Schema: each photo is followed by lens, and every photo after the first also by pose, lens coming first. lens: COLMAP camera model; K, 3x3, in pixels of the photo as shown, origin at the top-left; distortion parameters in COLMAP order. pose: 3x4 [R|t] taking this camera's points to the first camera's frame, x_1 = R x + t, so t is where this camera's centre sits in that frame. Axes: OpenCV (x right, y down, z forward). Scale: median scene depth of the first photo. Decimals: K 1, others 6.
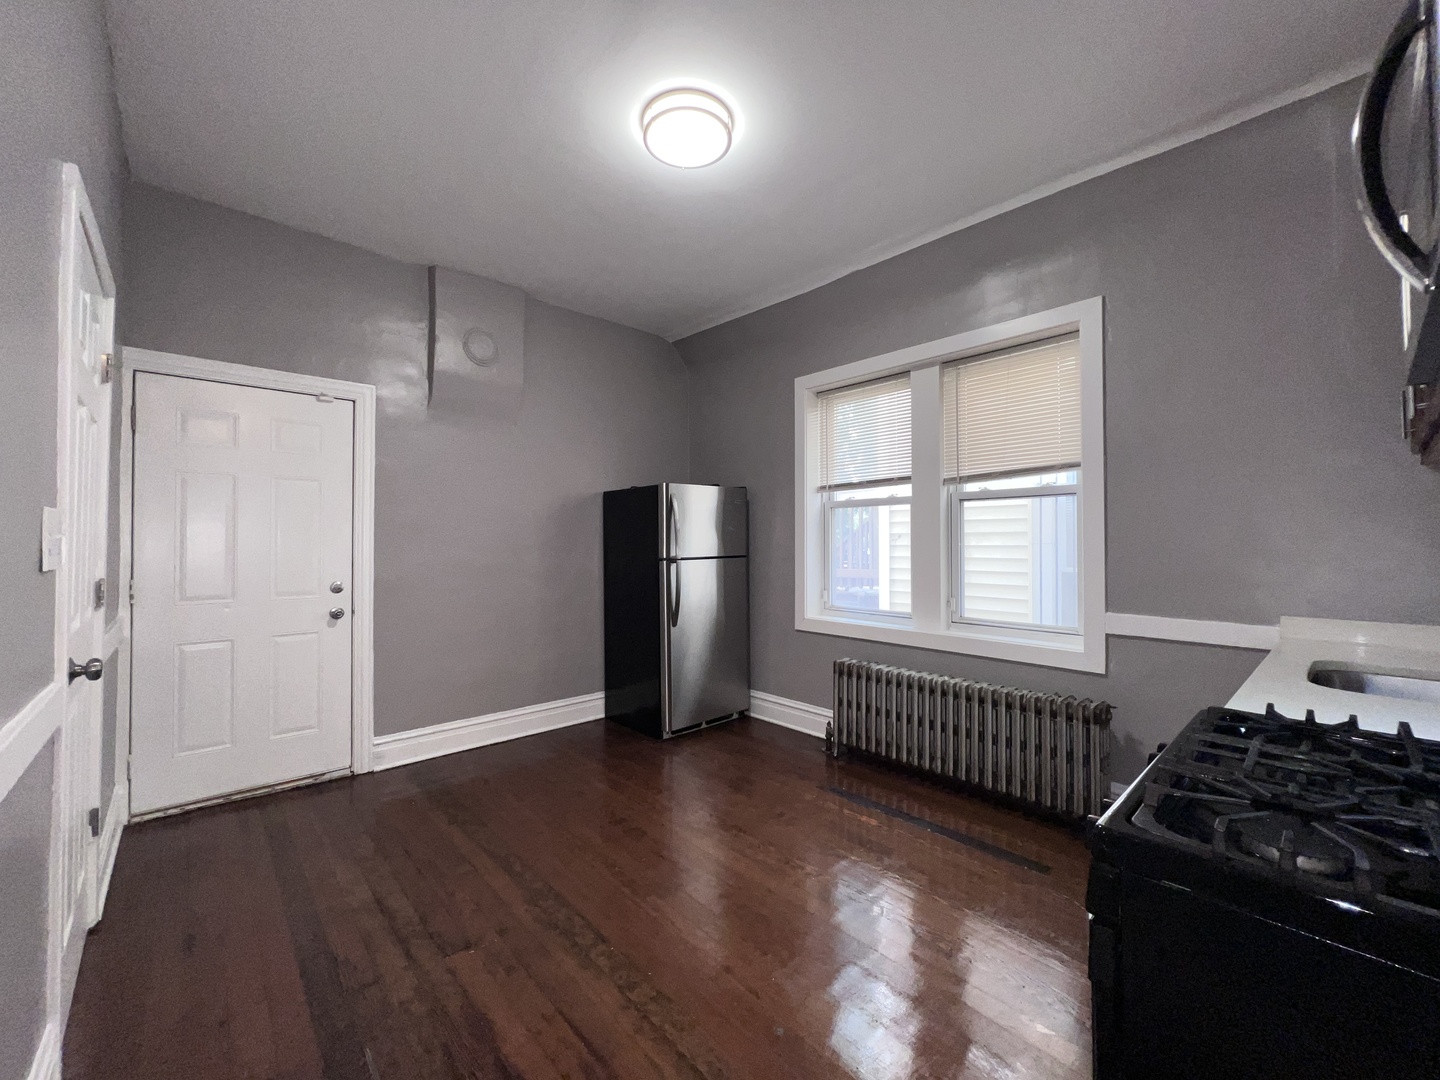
lens RADIAL K [[577.6, 0, 720.8], [0, 577.6, 538.3], [0, 0, 1]] dist [-0.004978, 0.000439]
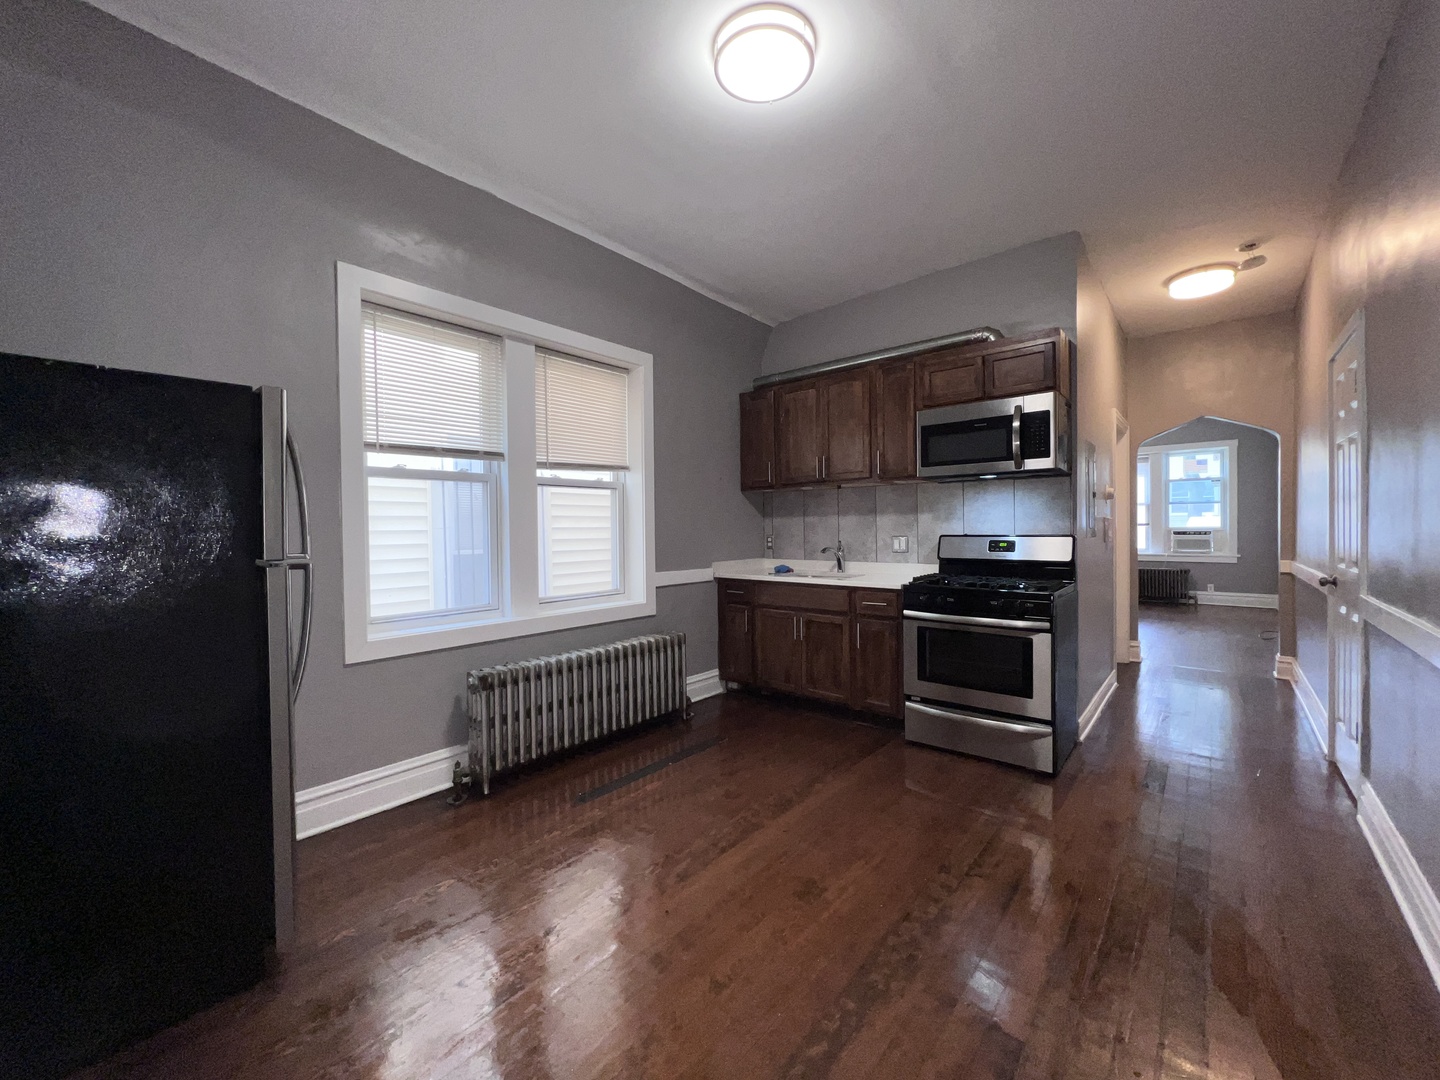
lens RADIAL K [[577.6, 0, 715.2], [0, 577.6, 536.8], [0, 0, 1]] dist [-0.004978, 0.000439]
pose [[-0.113241, -0.013918, 0.993470, -0.674772], [0.000616, 0.999901, 0.014078, 0.013427], [-0.993567, 0.002207, -0.113221, 0.843977]]
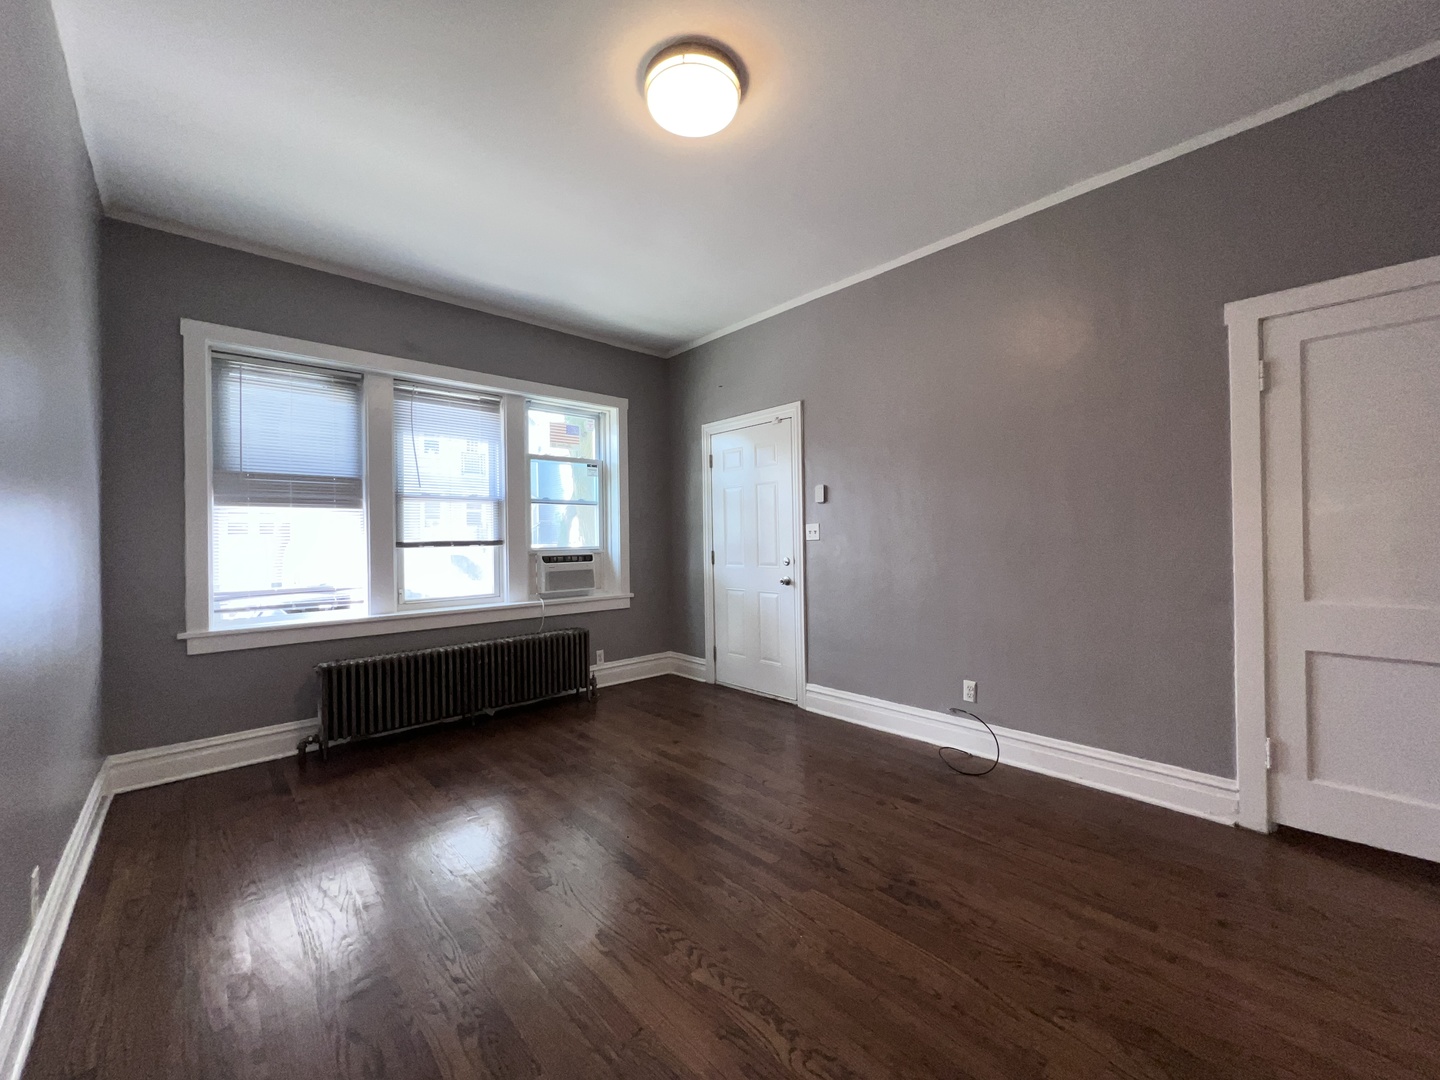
lens RADIAL K [[577.8, 0, 718.4], [0, 577.8, 543.2], [0, 0, 1]] dist [-0.000834, -0.000234]
pose [[-0.999847, 0.017194, 0.003306, 1.410012], [0.017178, 0.999842, -0.004528, 0.009011], [-0.003383, -0.004471, -0.999984, -0.252916]]
